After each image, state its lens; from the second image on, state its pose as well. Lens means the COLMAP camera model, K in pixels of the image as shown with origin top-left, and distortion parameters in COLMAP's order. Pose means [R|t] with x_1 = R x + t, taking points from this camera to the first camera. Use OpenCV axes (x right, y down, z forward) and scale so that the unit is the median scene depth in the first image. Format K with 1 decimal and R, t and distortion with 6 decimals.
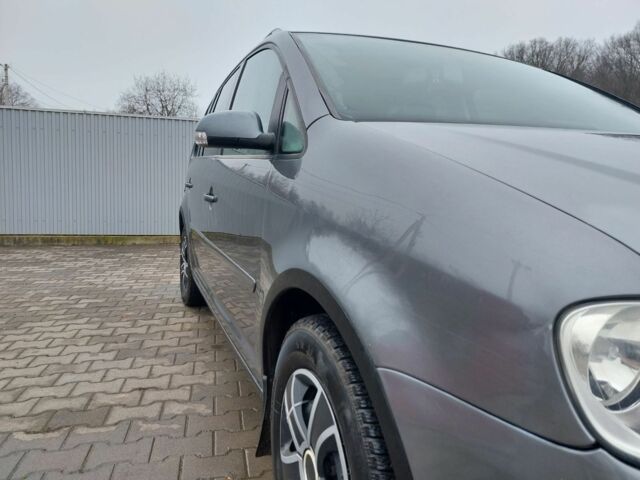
lens RADIAL K [[474.8, 0, 315.4], [0, 474.8, 240.7], [0, 0, 1]] dist [0.029360, -0.027910]
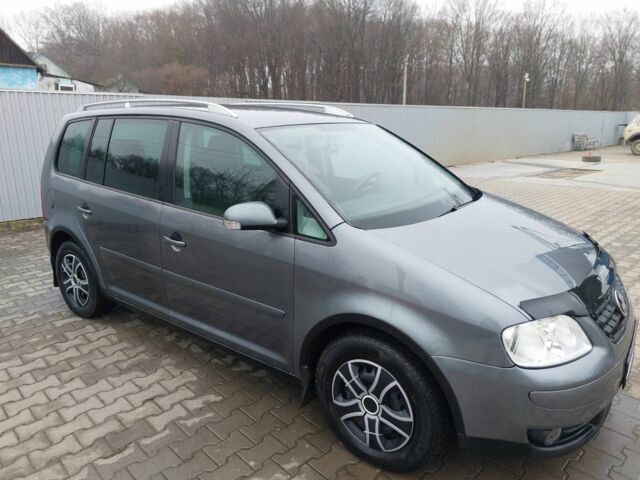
lens RADIAL K [[474.8, 0, 325.2], [0, 474.8, 239.2], [0, 0, 1]] dist [0.029360, -0.027910]
pose [[0.855837, -0.164957, 0.490237, -0.505899], [0.091562, 0.981131, 0.170290, -0.283556], [-0.509078, -0.100853, 0.854792, -0.291431]]
